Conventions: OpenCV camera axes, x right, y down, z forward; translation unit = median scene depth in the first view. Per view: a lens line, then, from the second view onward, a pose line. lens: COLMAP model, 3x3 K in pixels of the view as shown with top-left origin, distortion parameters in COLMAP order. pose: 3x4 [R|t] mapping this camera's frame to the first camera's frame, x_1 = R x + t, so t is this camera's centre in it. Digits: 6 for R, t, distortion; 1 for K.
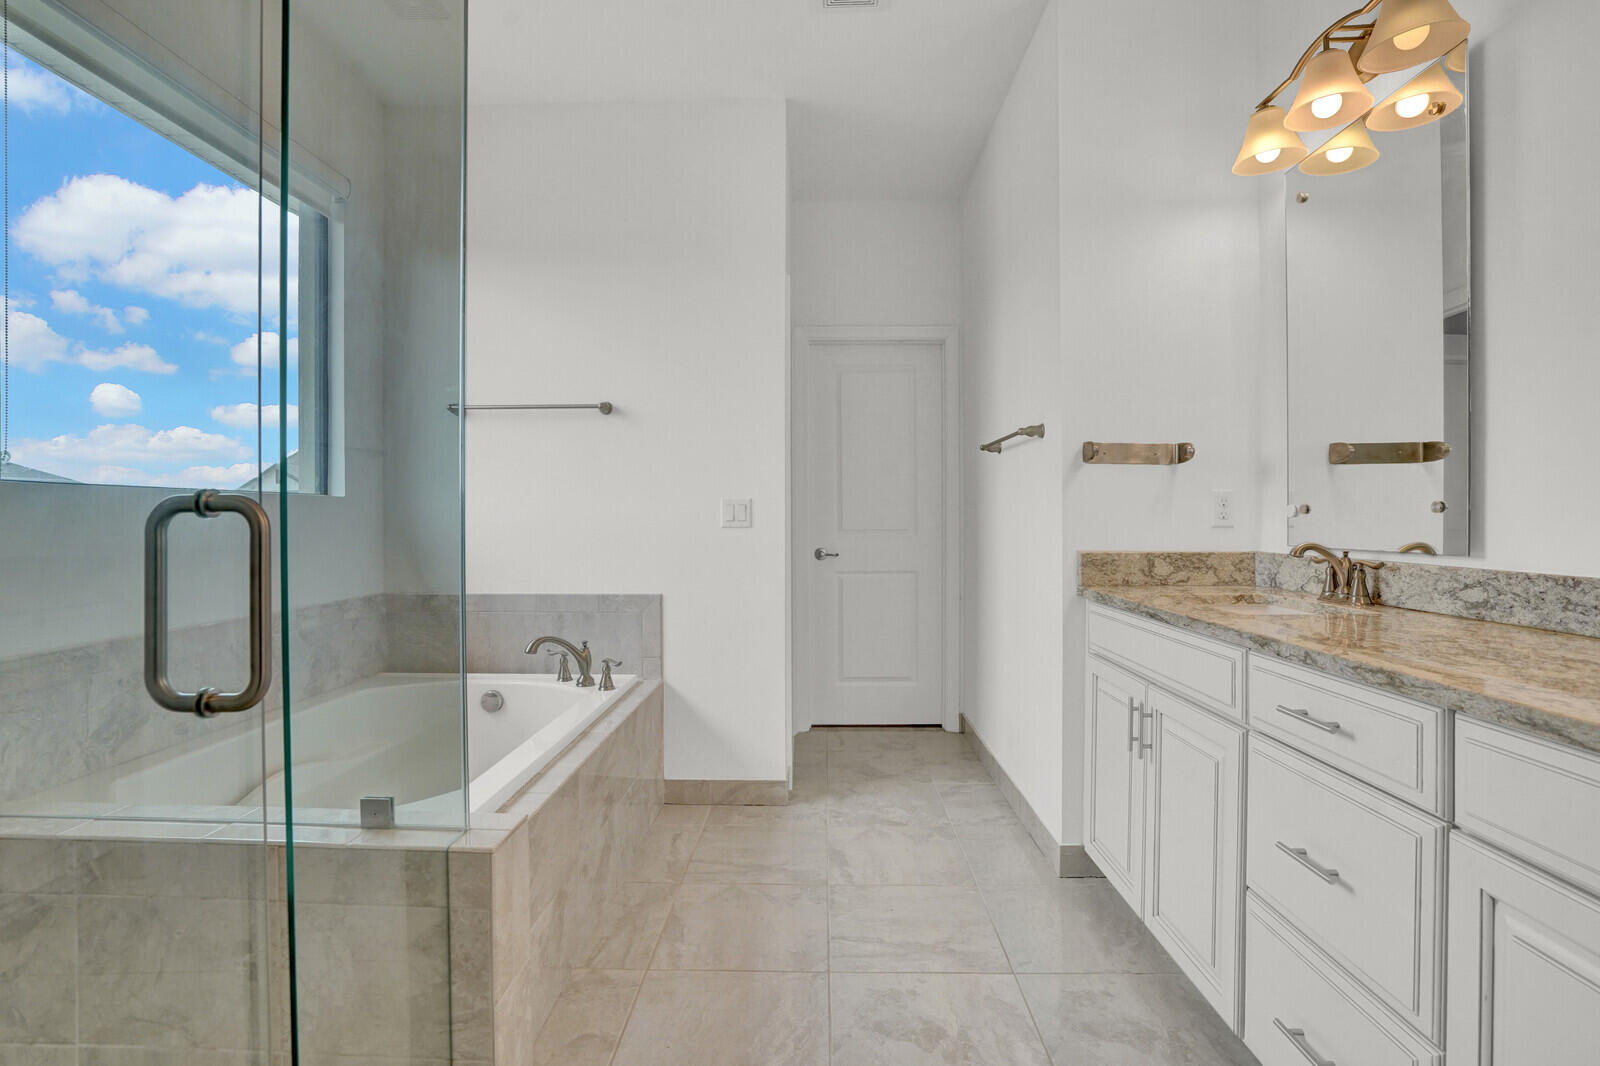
lens RADIAL K [[750.1, 0, 796.4], [0, 750.1, 528.7], [0, 0, 1]] dist [-0.022303, 0.001630]
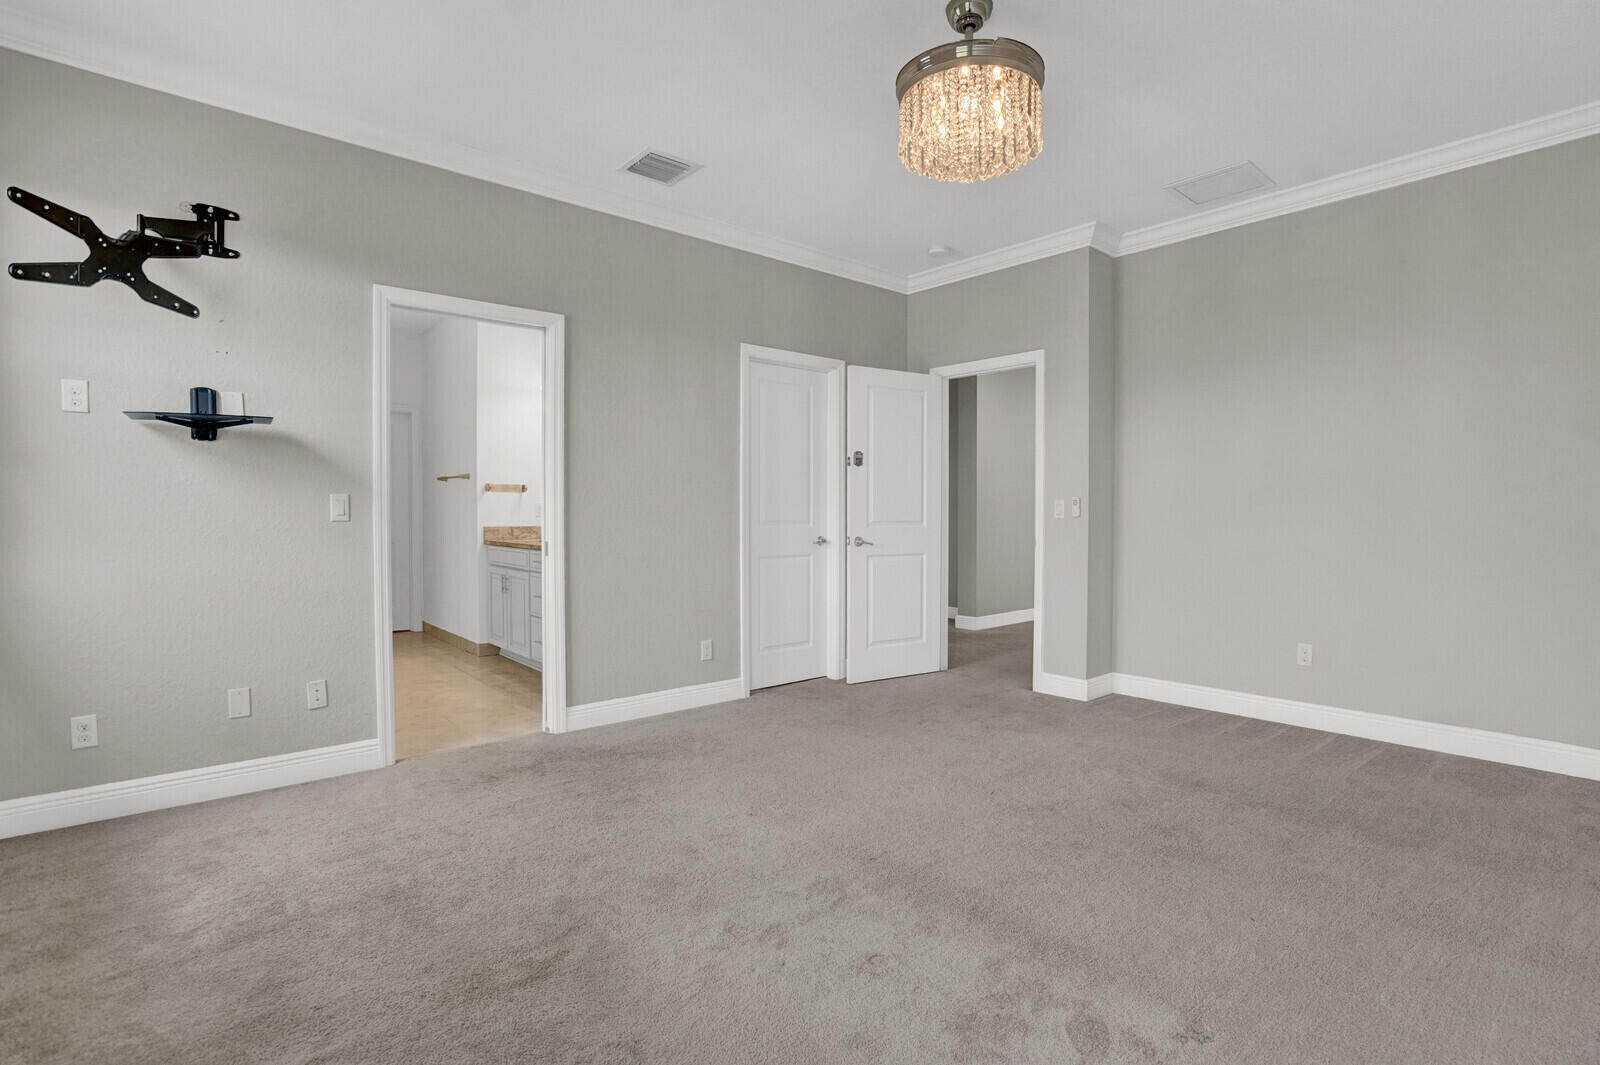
lens RADIAL K [[752.8, 0, 792.0], [0, 752.8, 527.8], [0, 0, 1]] dist [-0.025359, 0.003487]
pose [[0.743196, -0.010993, 0.668983, -0.696657], [0.007624, 0.999939, 0.007961, 0.029374], [-0.669030, -0.000816, 0.743235, -2.019655]]
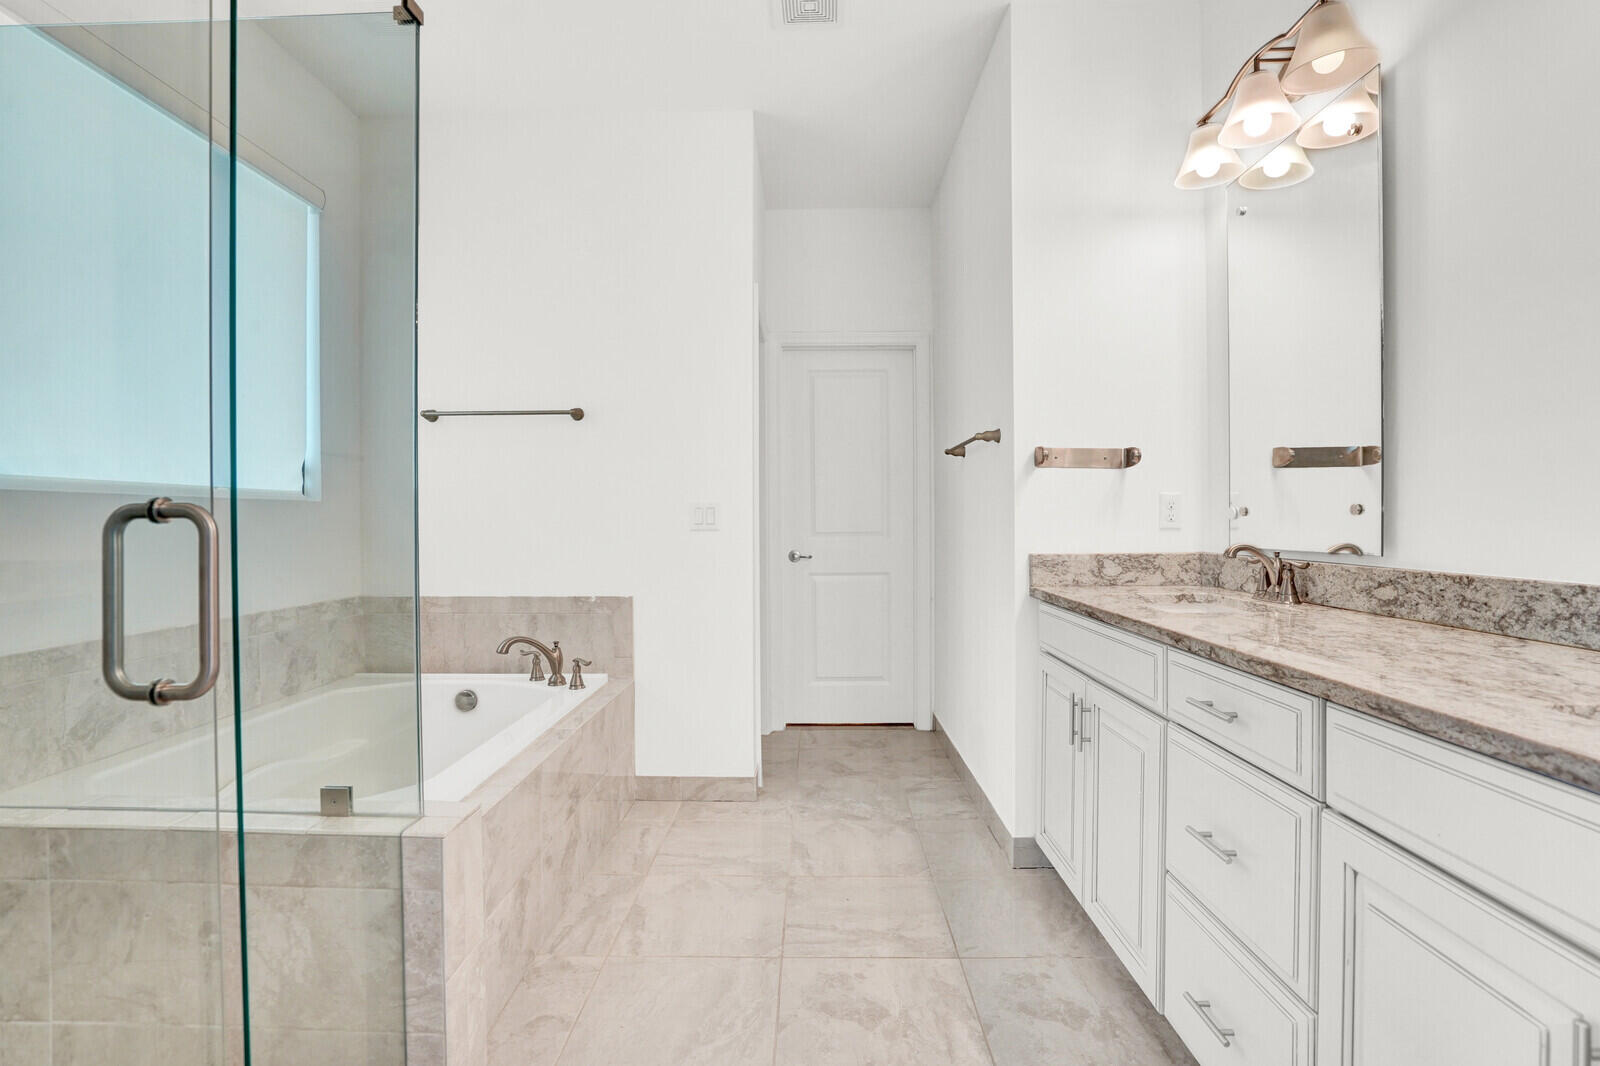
lens RADIAL K [[752.8, 0, 796.3], [0, 752.8, 534.1], [0, 0, 1]] dist [-0.025359, 0.003487]
pose [[0.999970, -0.002690, 0.007239, 0.058955], [0.002661, 0.999989, 0.003958, -0.000421], [-0.007250, -0.003939, 0.999966, -0.043521]]
